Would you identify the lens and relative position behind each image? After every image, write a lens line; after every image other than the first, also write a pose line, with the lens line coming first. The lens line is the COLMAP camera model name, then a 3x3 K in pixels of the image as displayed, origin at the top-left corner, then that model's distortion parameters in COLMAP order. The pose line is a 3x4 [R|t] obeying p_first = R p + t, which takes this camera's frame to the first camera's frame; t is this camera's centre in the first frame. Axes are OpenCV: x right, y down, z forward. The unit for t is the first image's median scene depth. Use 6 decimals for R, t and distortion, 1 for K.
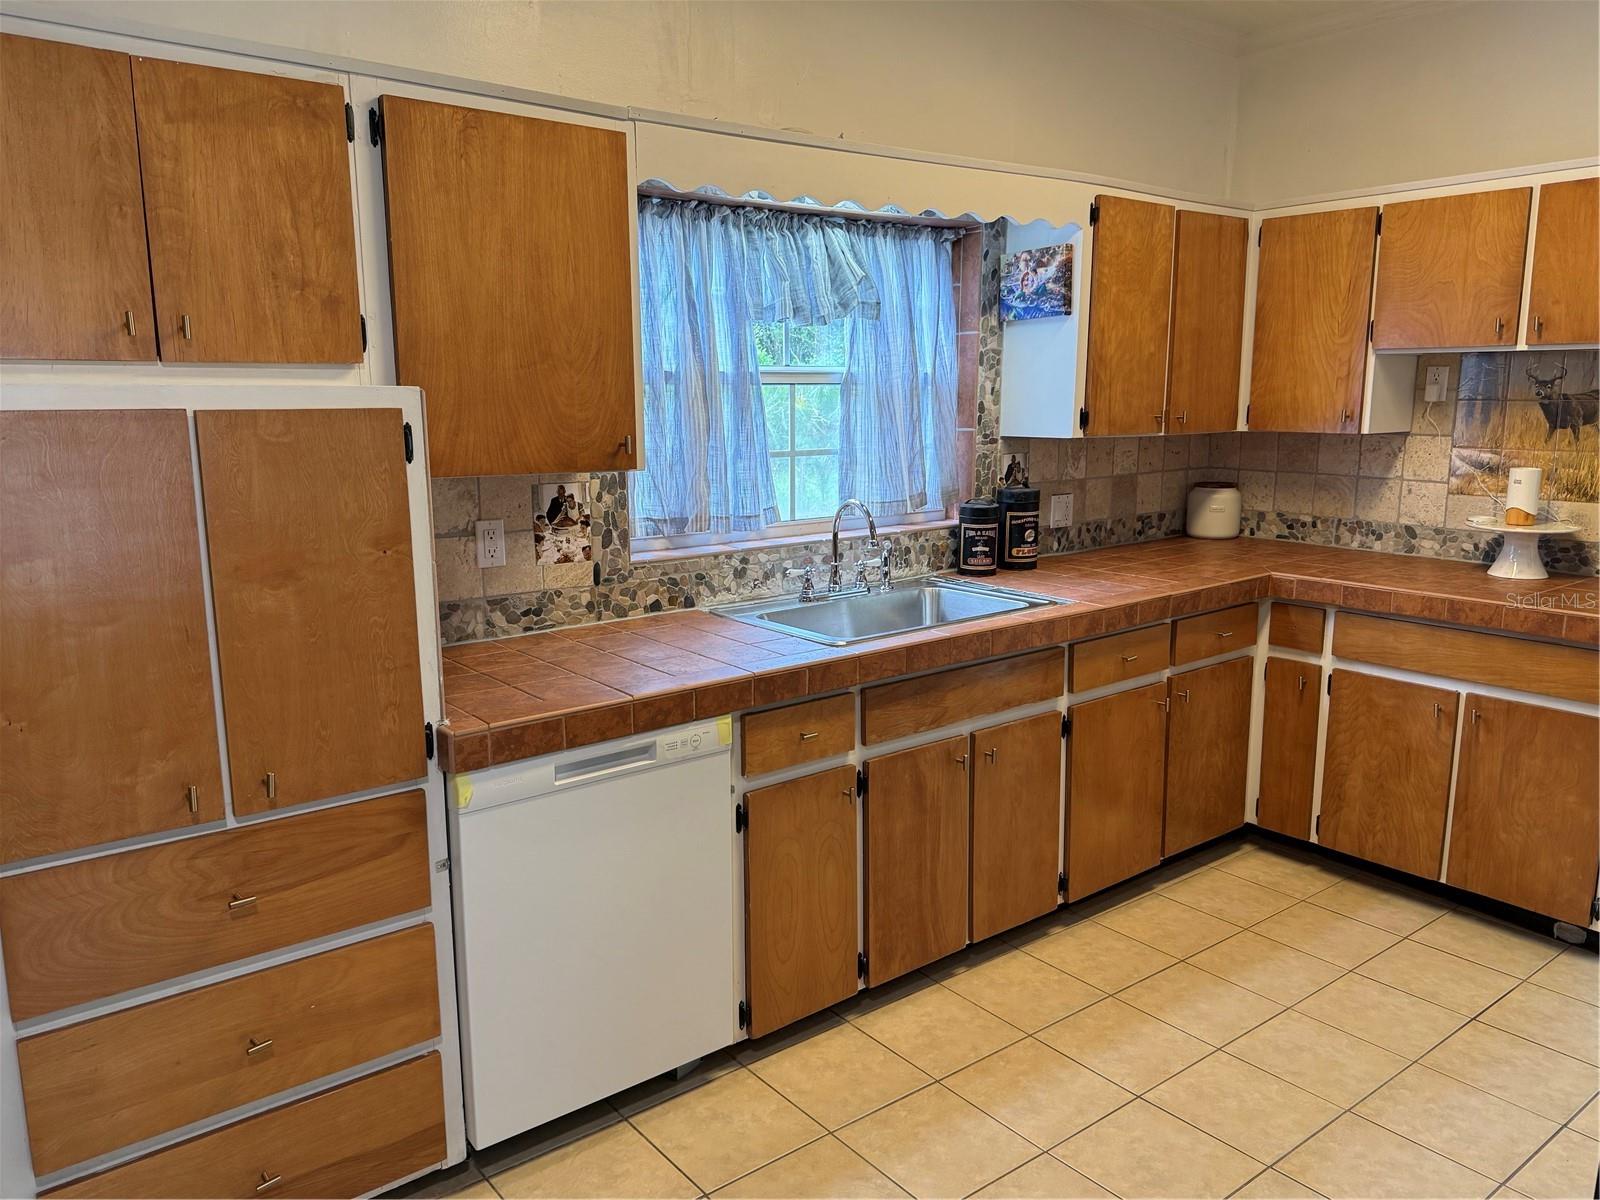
lens RADIAL K [[1158.9, 0, 795.6], [0, 1158.9, 605.3], [0, 0, 1]] dist [0.046025, -0.068521]
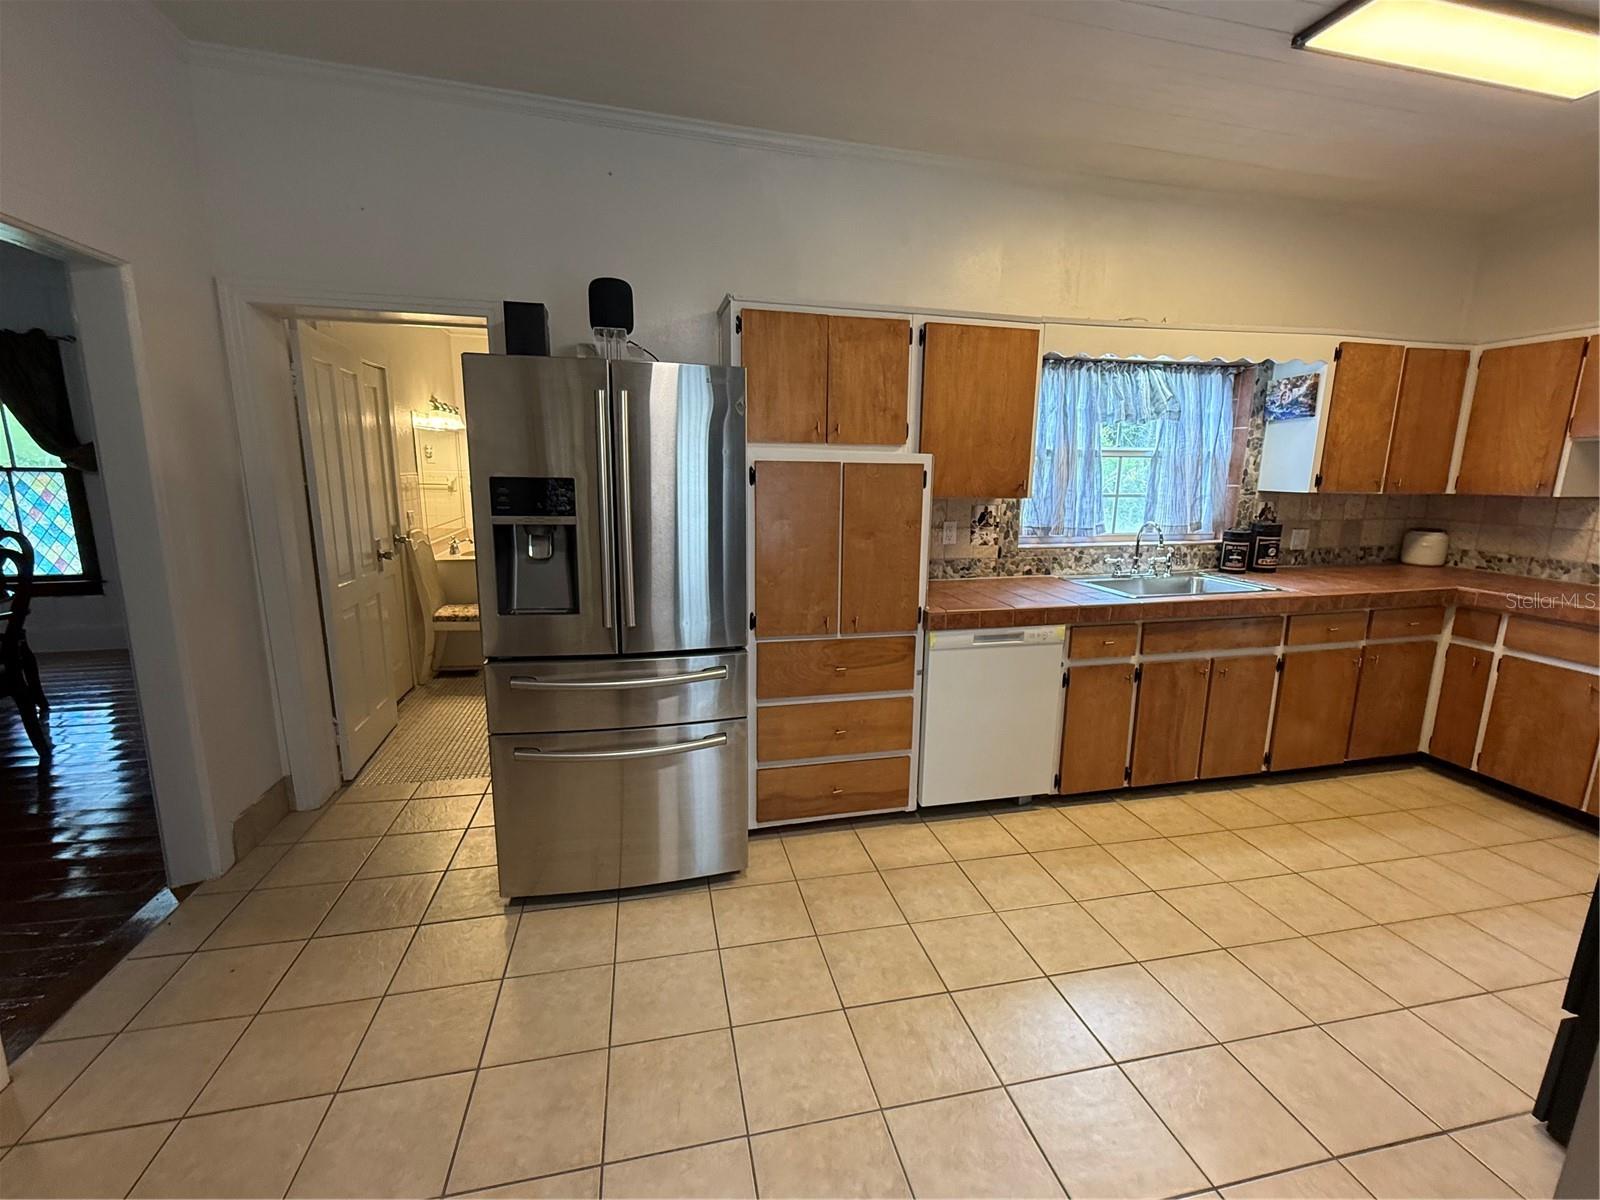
lens RADIAL K [[687.1, 0, 798.1], [0, 687.1, 601.0], [0, 0, 1]] dist [0.000507, -0.000544]
pose [[0.903295, 0.095770, -0.418194, 0.013488], [-0.090935, 0.995358, 0.031526, 0.045950], [0.419272, 0.009552, 0.907810, -0.186271]]
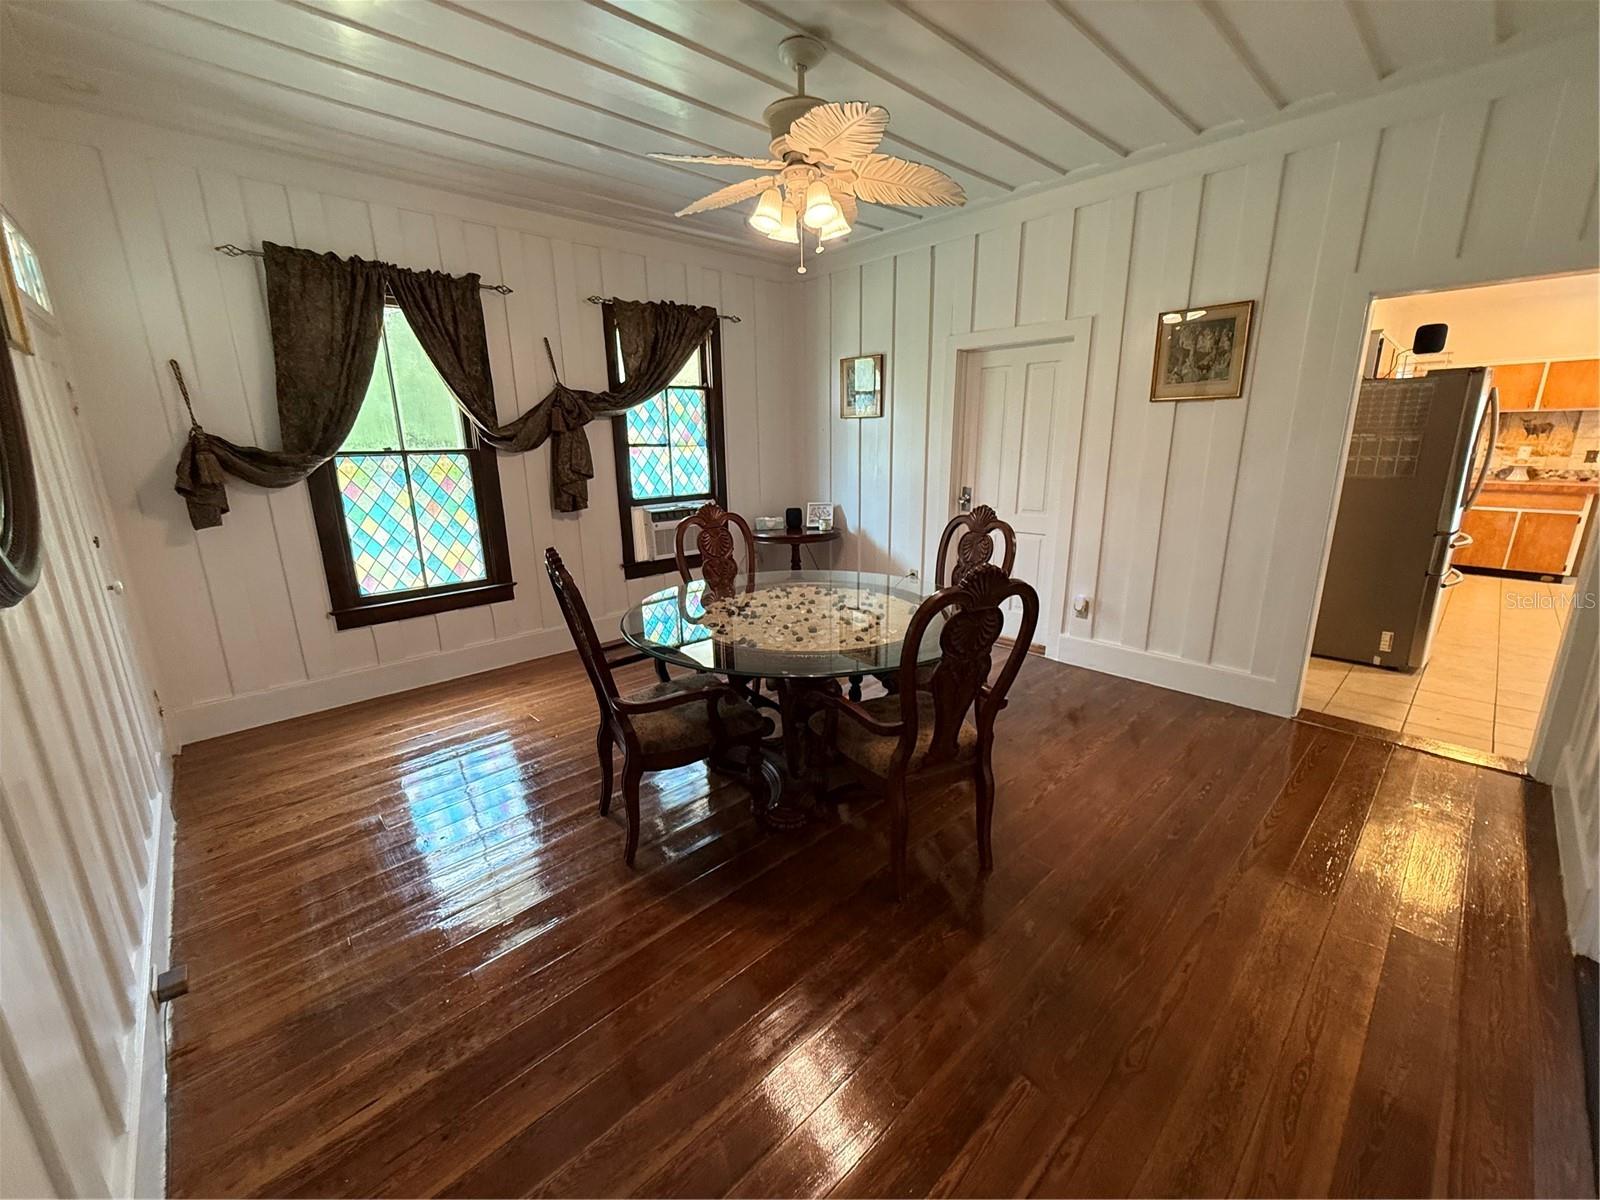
lens RADIAL K [[637.6, 0, 795.8], [0, 637.6, 599.8], [0, 0, 1]] dist [0.001552, 0.000794]
pose [[0.995964, -0.027613, 0.085396, -1.822404], [0.021464, 0.997167, 0.072095, 0.160430], [-0.087145, -0.069971, 0.993735, -0.758028]]
